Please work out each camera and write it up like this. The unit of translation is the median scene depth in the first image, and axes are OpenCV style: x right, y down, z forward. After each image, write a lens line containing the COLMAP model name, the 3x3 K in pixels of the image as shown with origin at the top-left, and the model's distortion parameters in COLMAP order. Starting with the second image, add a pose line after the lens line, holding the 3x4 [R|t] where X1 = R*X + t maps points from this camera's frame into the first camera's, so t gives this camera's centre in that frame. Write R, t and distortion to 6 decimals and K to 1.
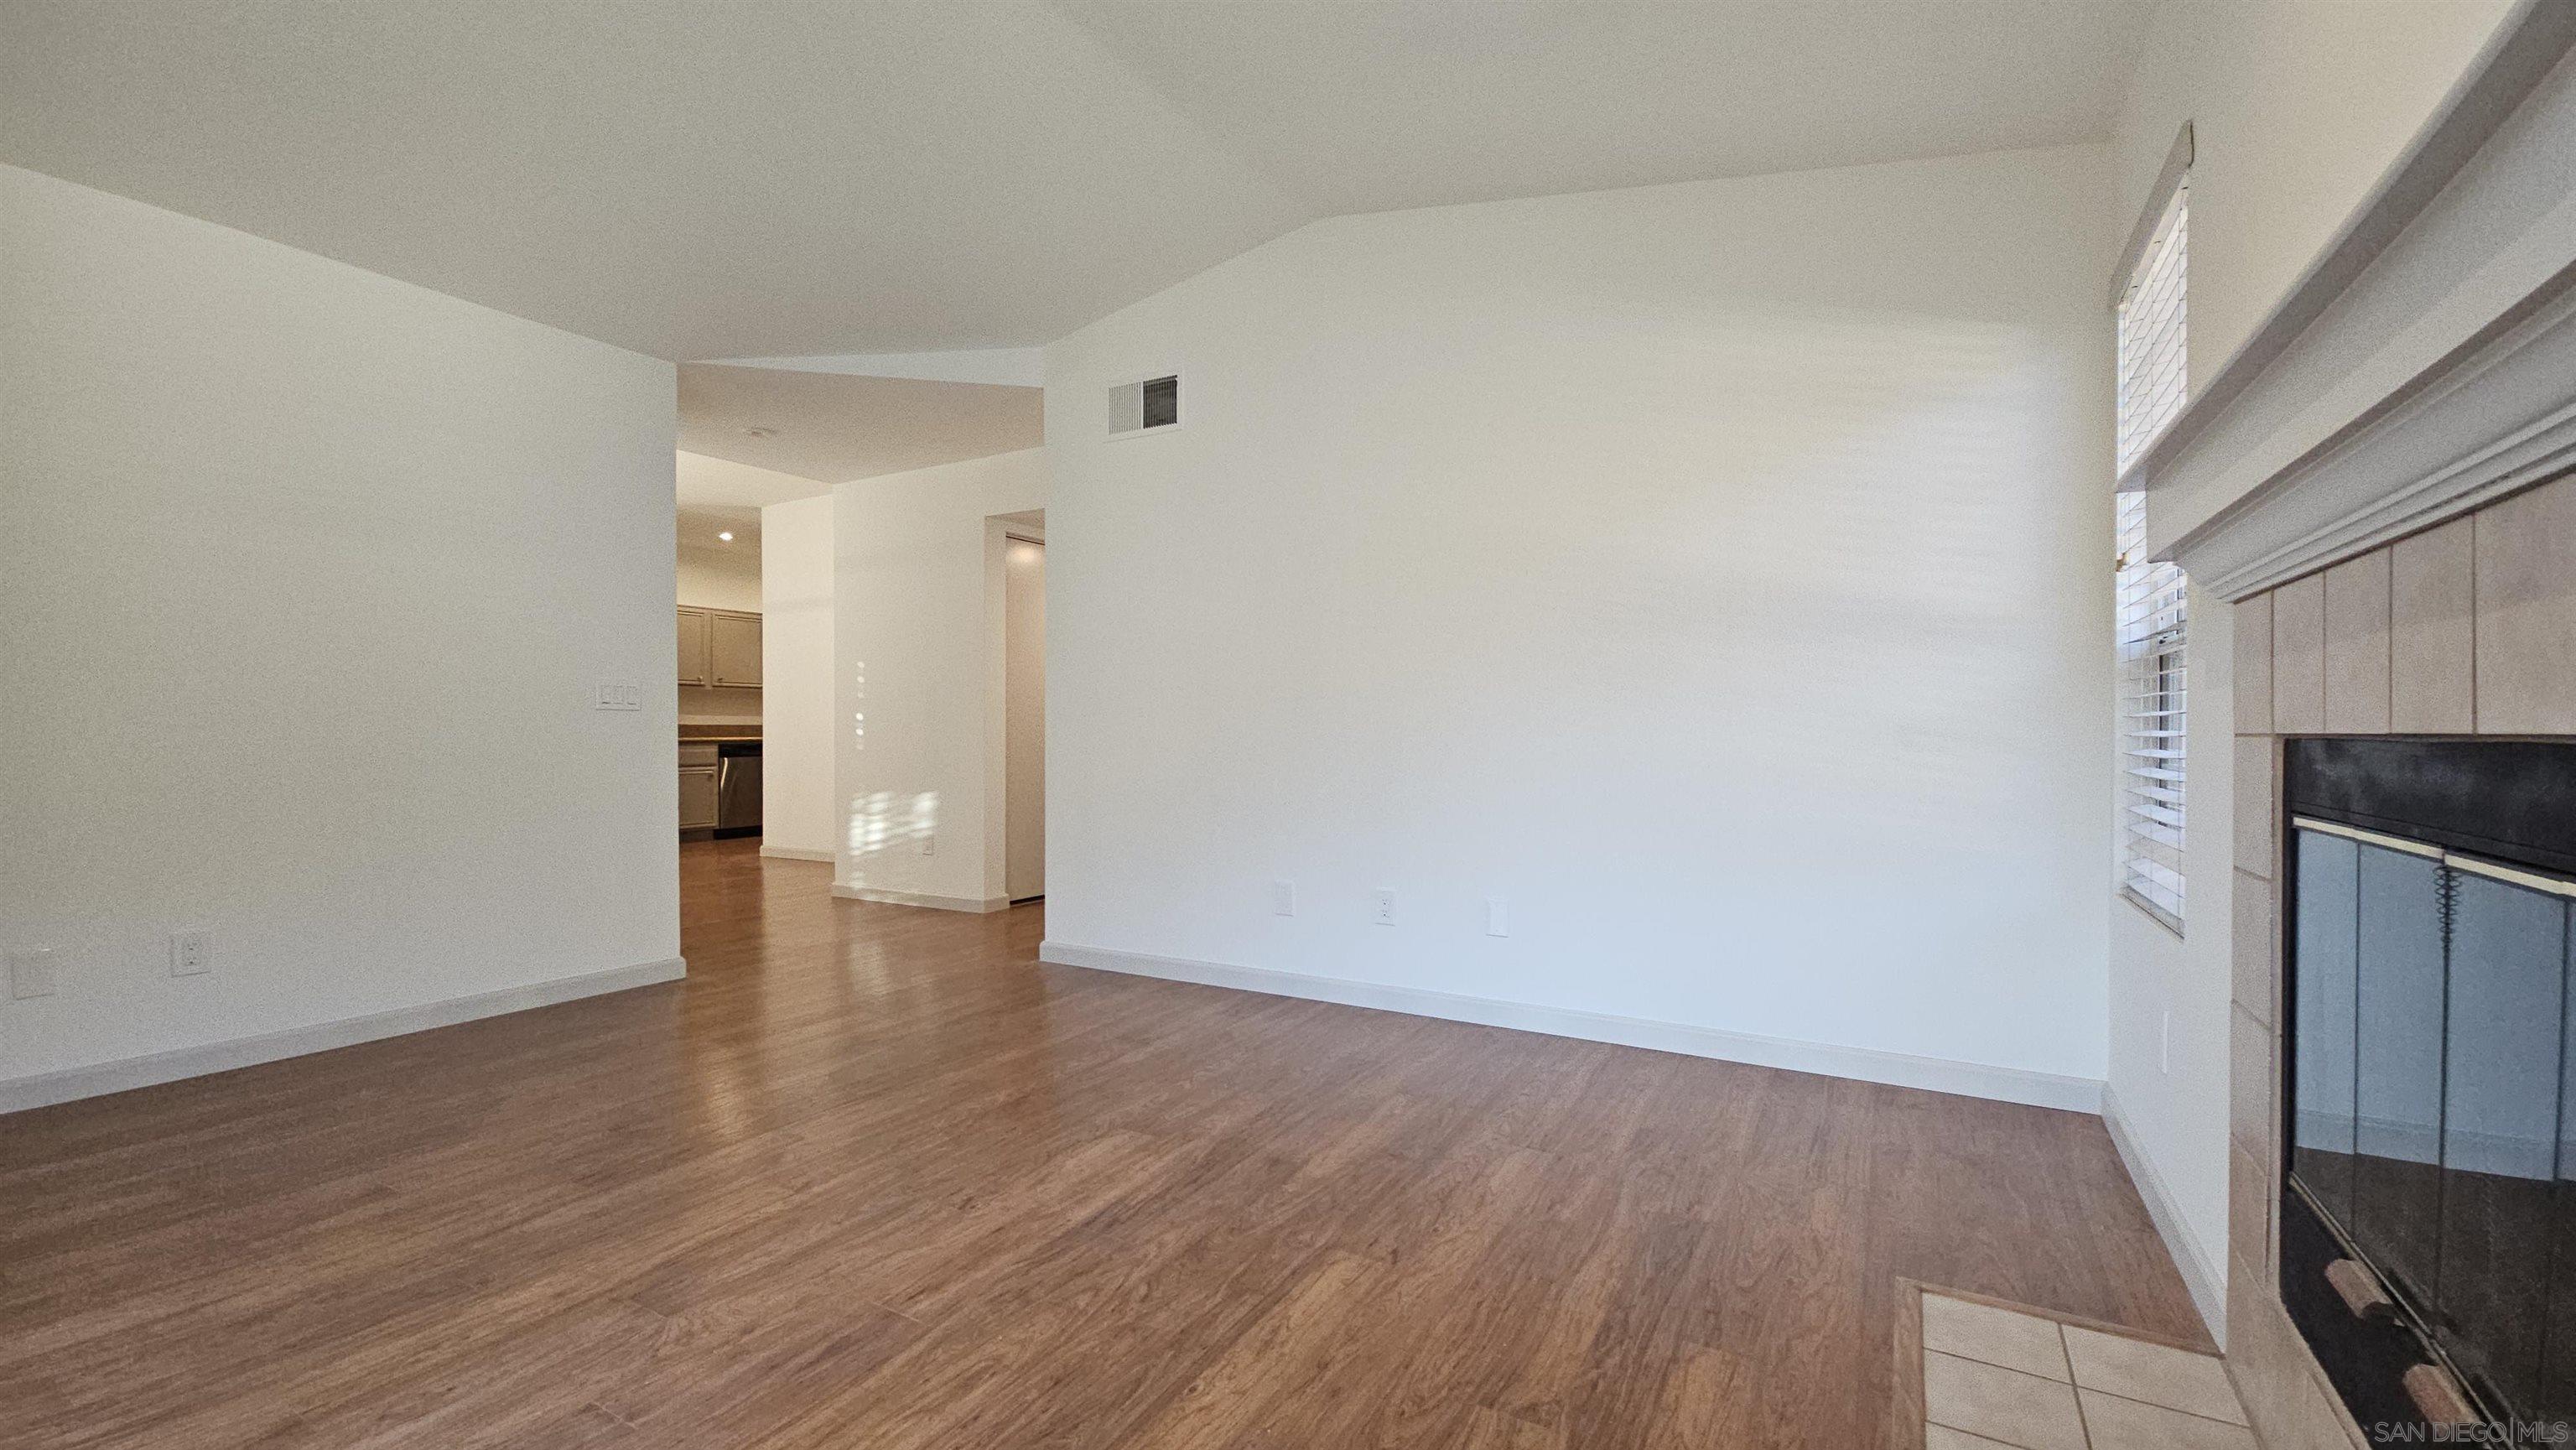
lens RADIAL K [[1046.9, 0, 1296.0], [0, 1046.9, 733.2], [0, 0, 1]] dist [0.000402, -0.000779]
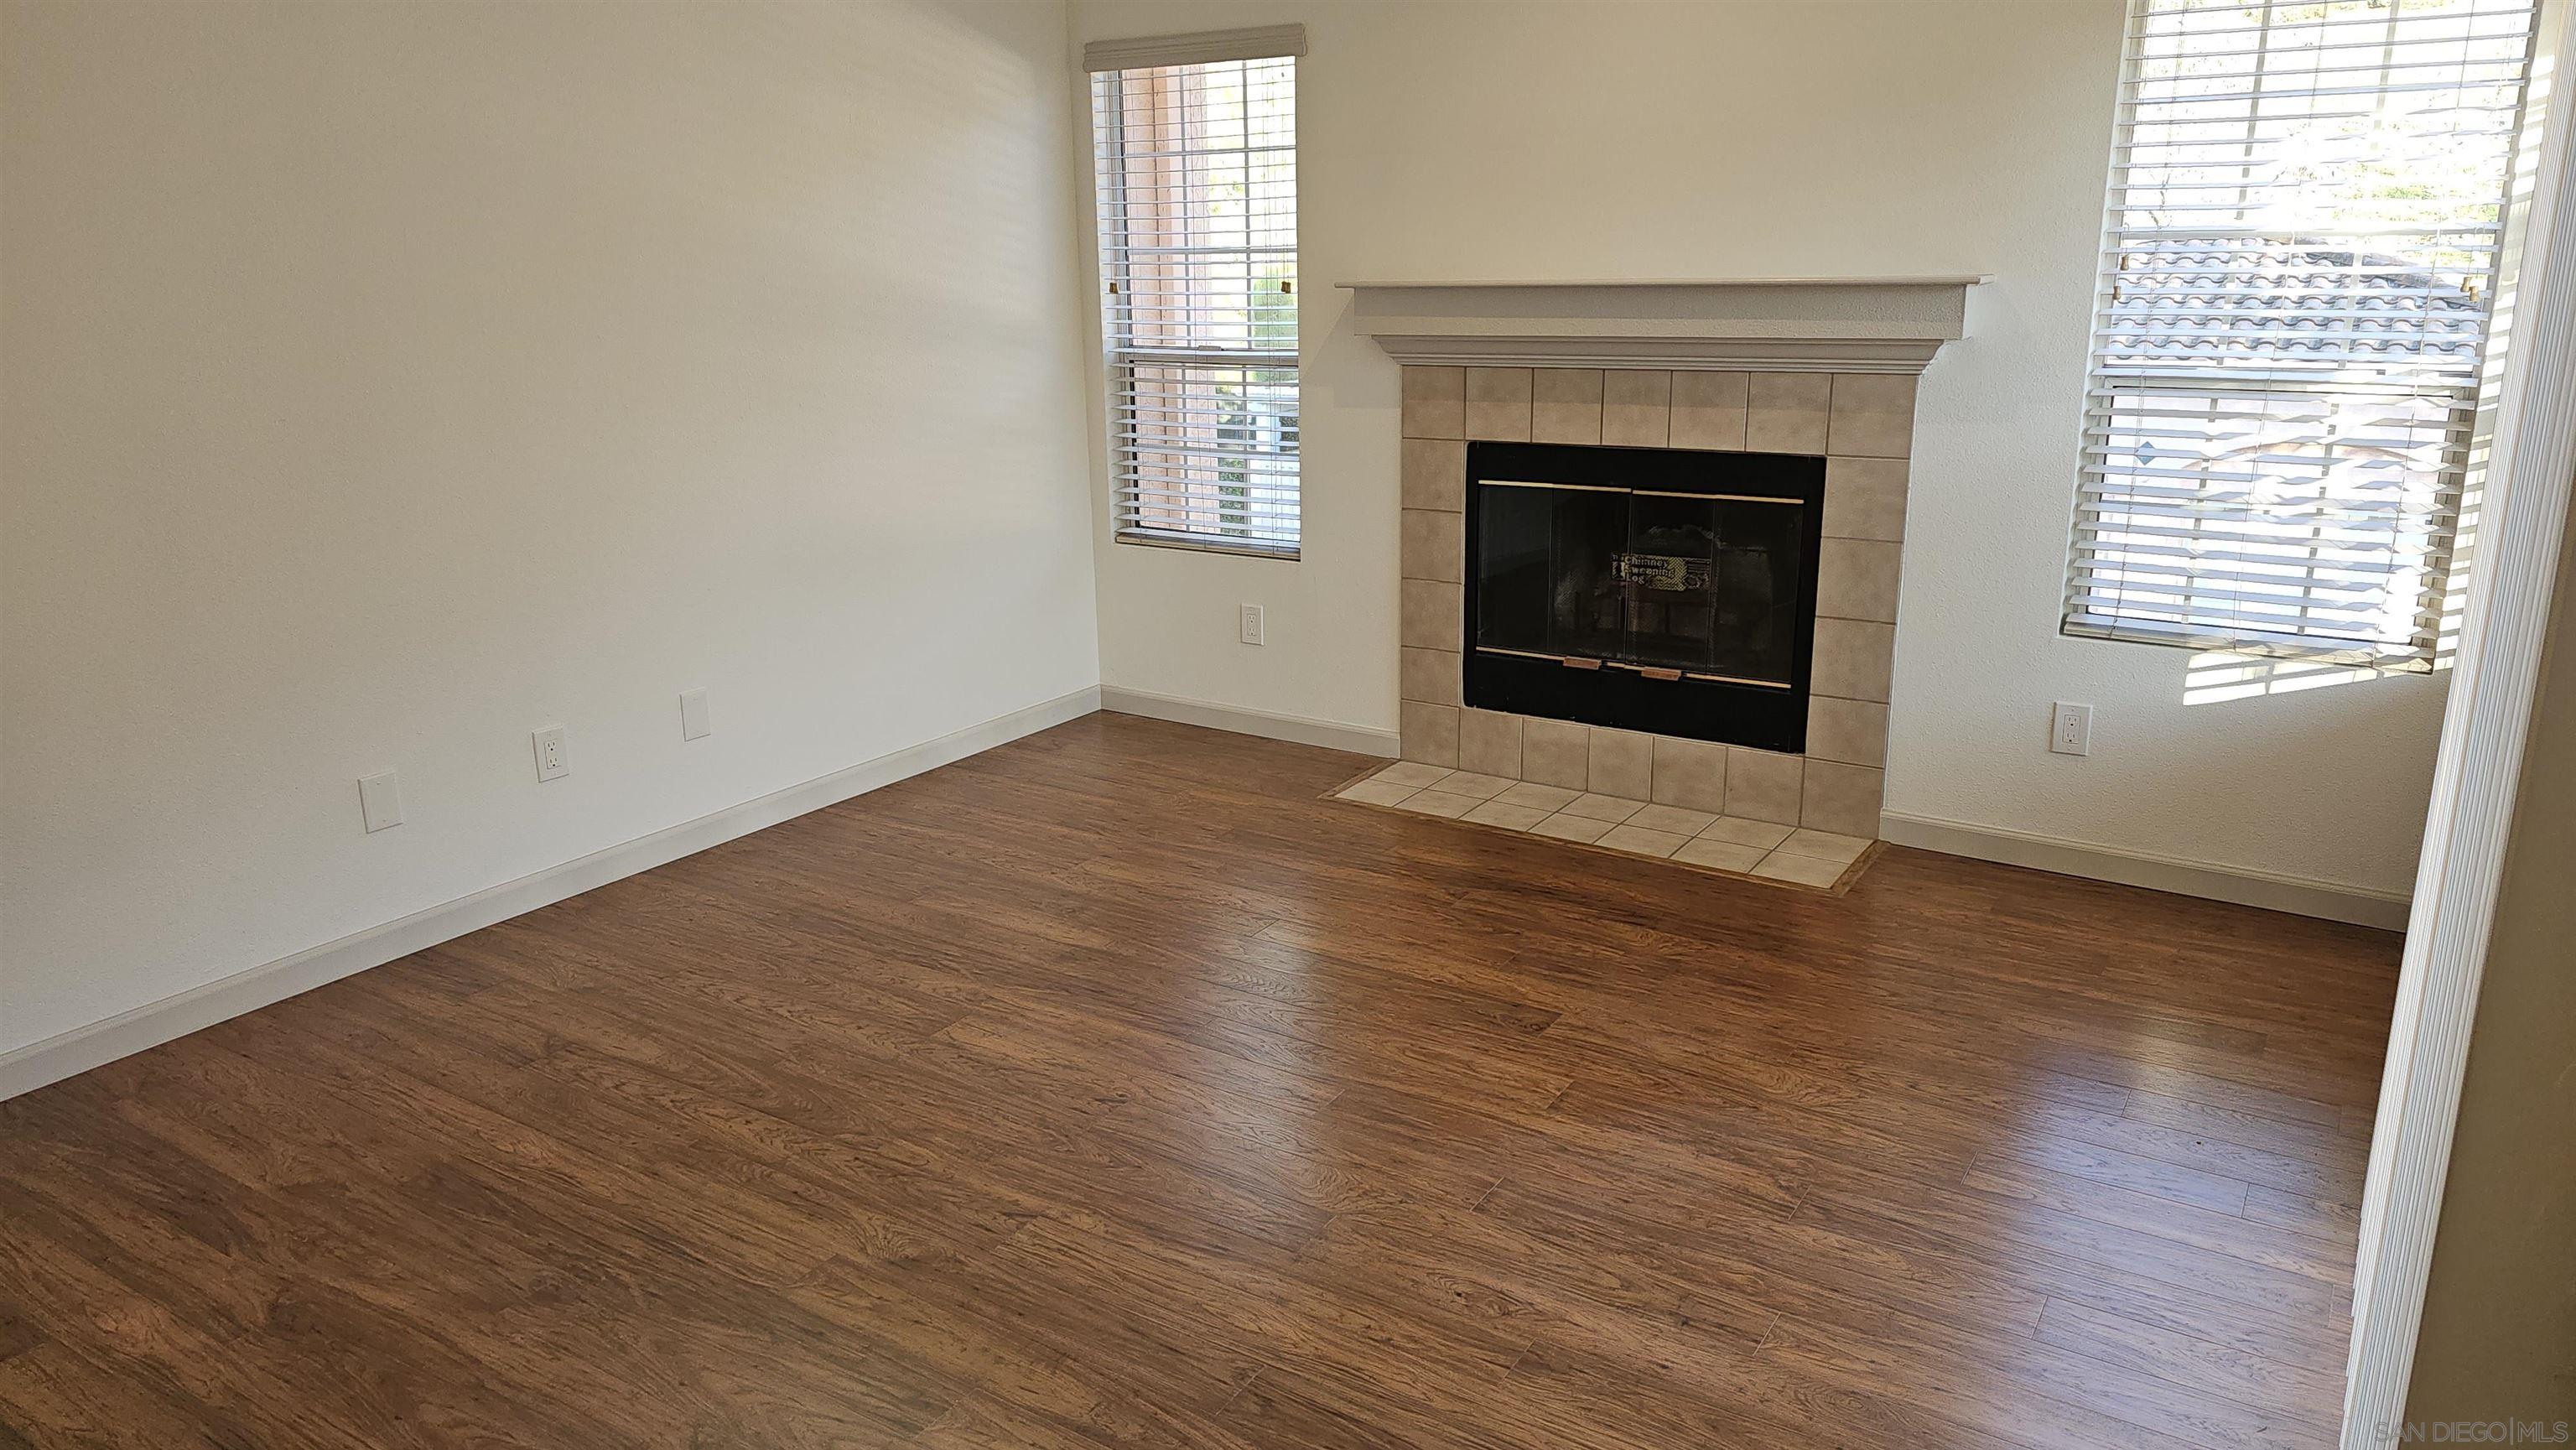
lens RADIAL K [[1706.3, 0, 1288.0], [0, 1706.3, 725.0], [0, 0, 1]] dist [0.078579, -0.110222]
pose [[0.053434, -0.269968, 0.961386, -1.557516], [0.019241, 0.962861, 0.269312, -0.235047], [-0.998386, 0.004108, 0.056644, 0.741001]]
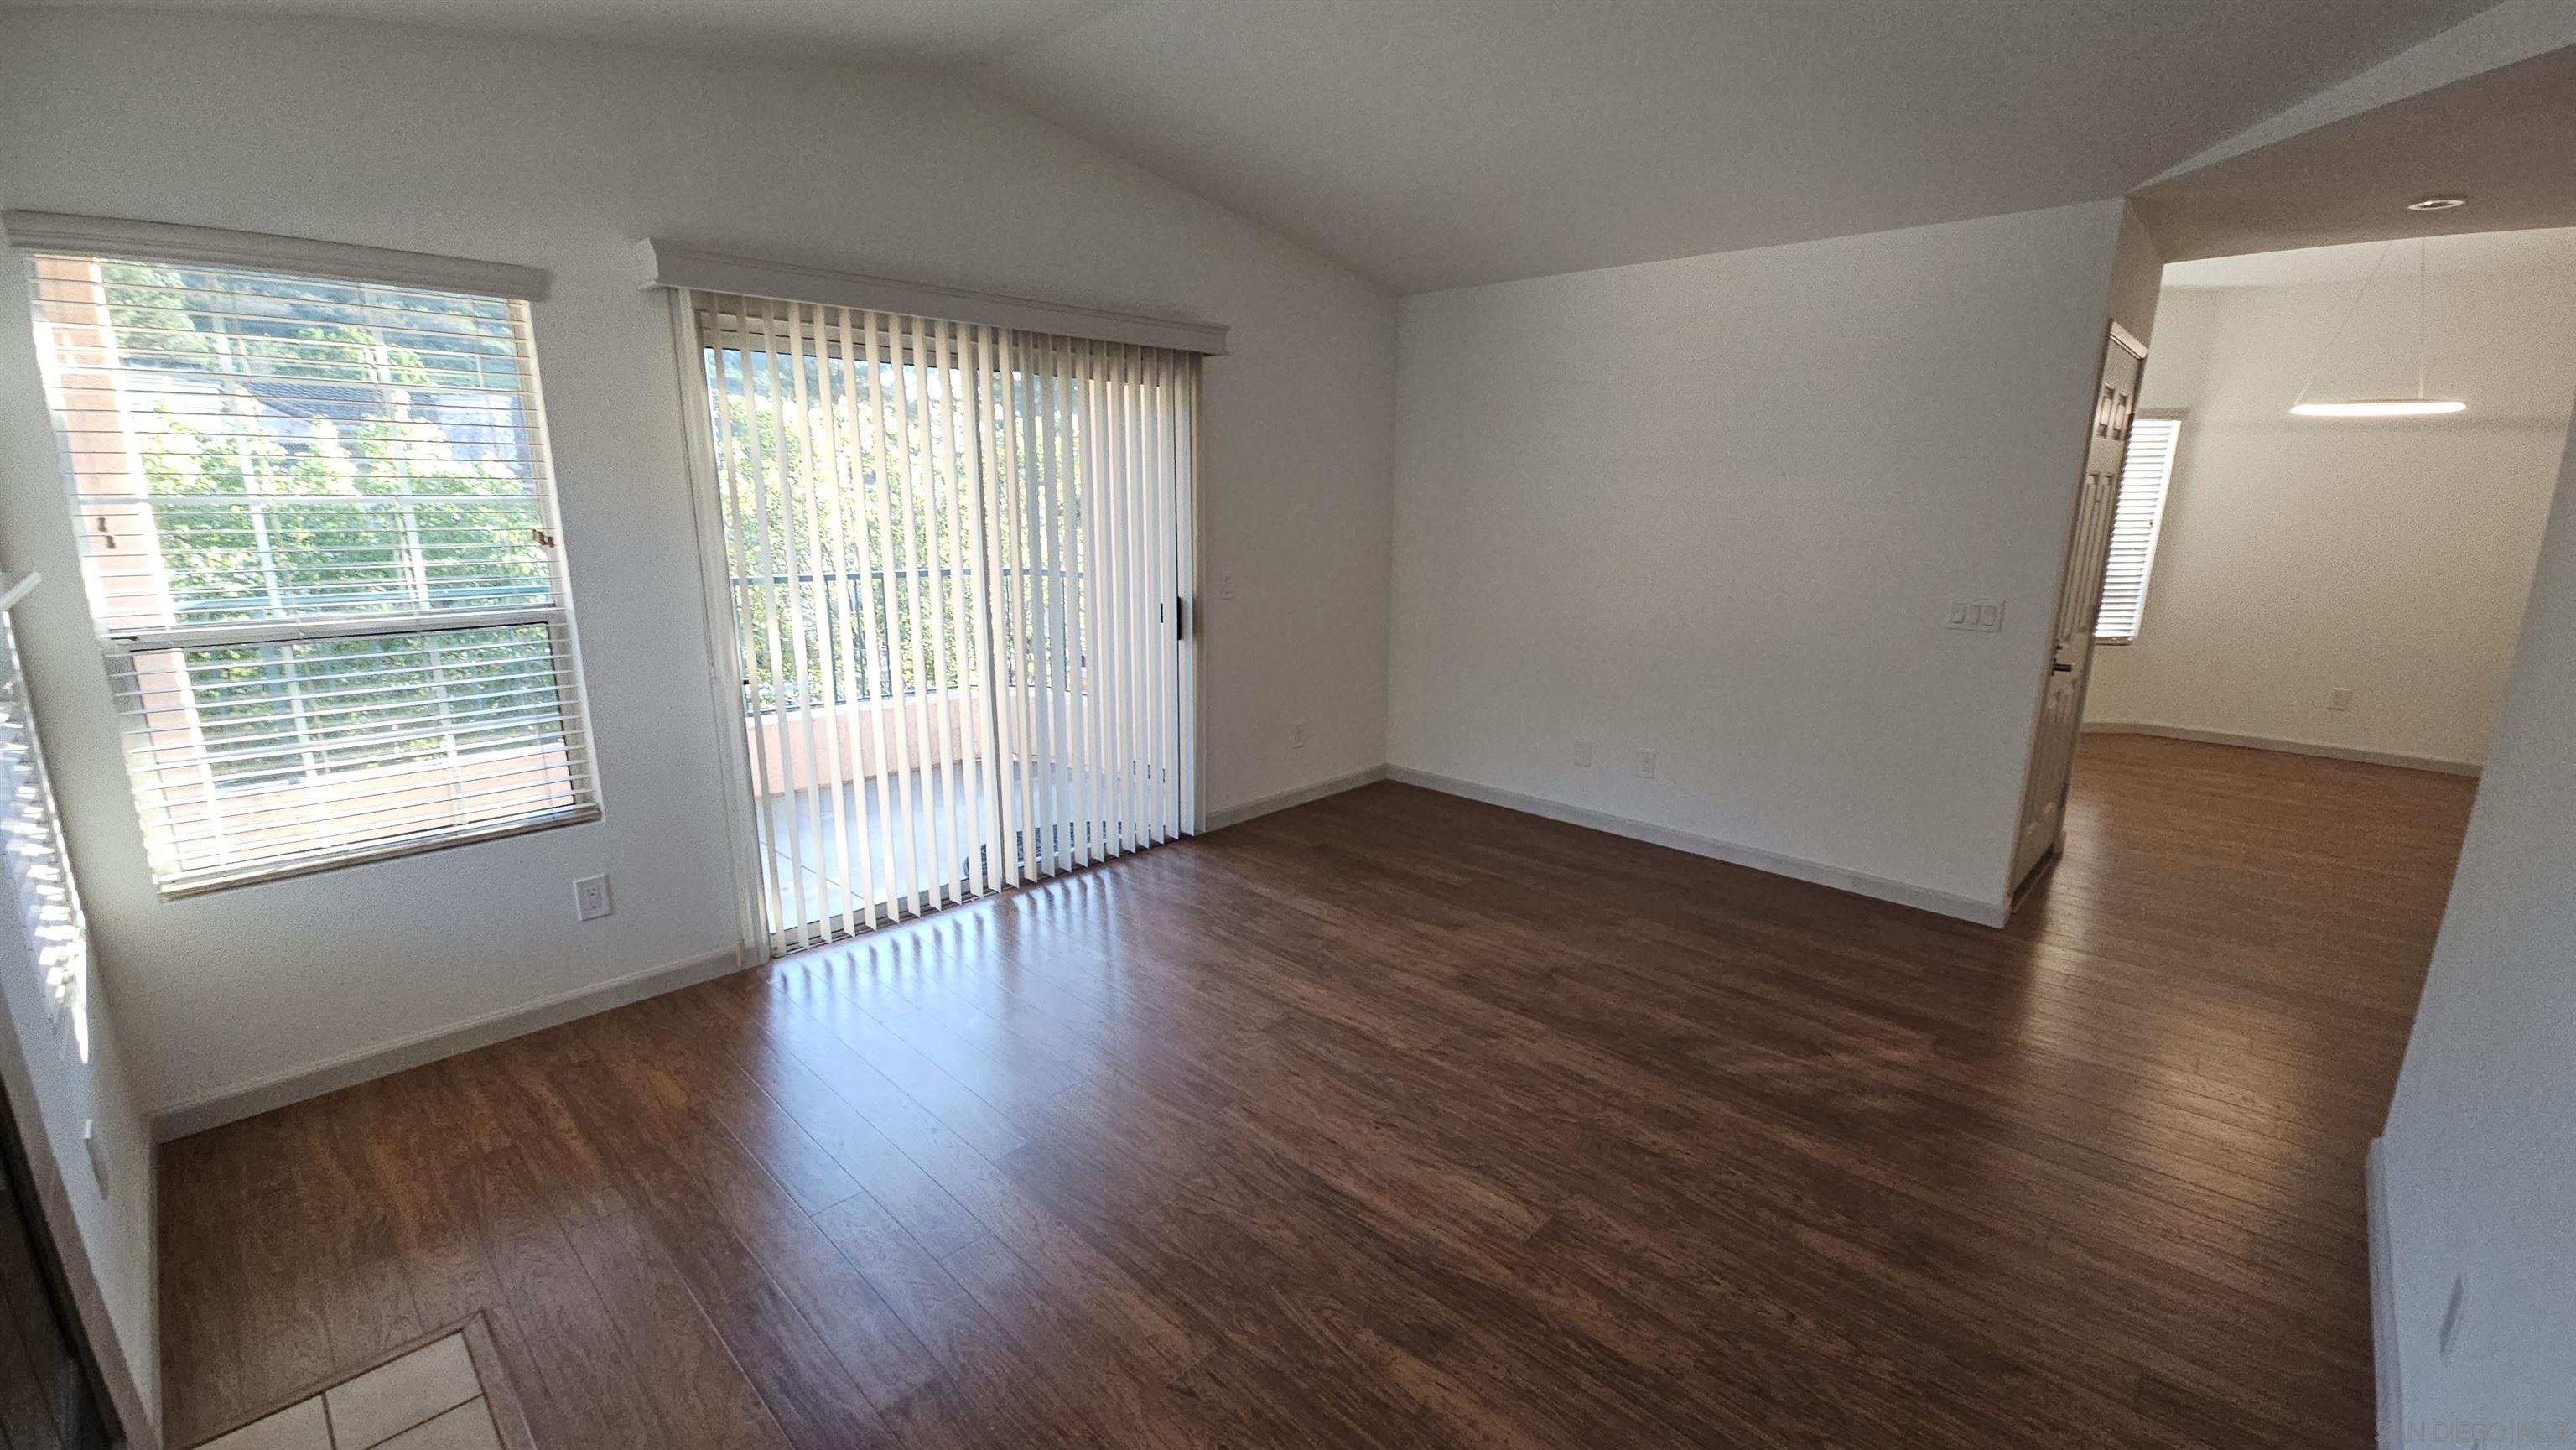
lens RADIAL K [[1046.9, 0, 1296.0], [0, 1046.9, 733.2], [0, 0, 1]] dist [0.000402, -0.000779]
pose [[-0.232532, 0.220773, -0.947200, 0.717034], [-0.011733, 0.973188, 0.229711, -0.250705], [0.972518, 0.064529, -0.223707, 1.100289]]
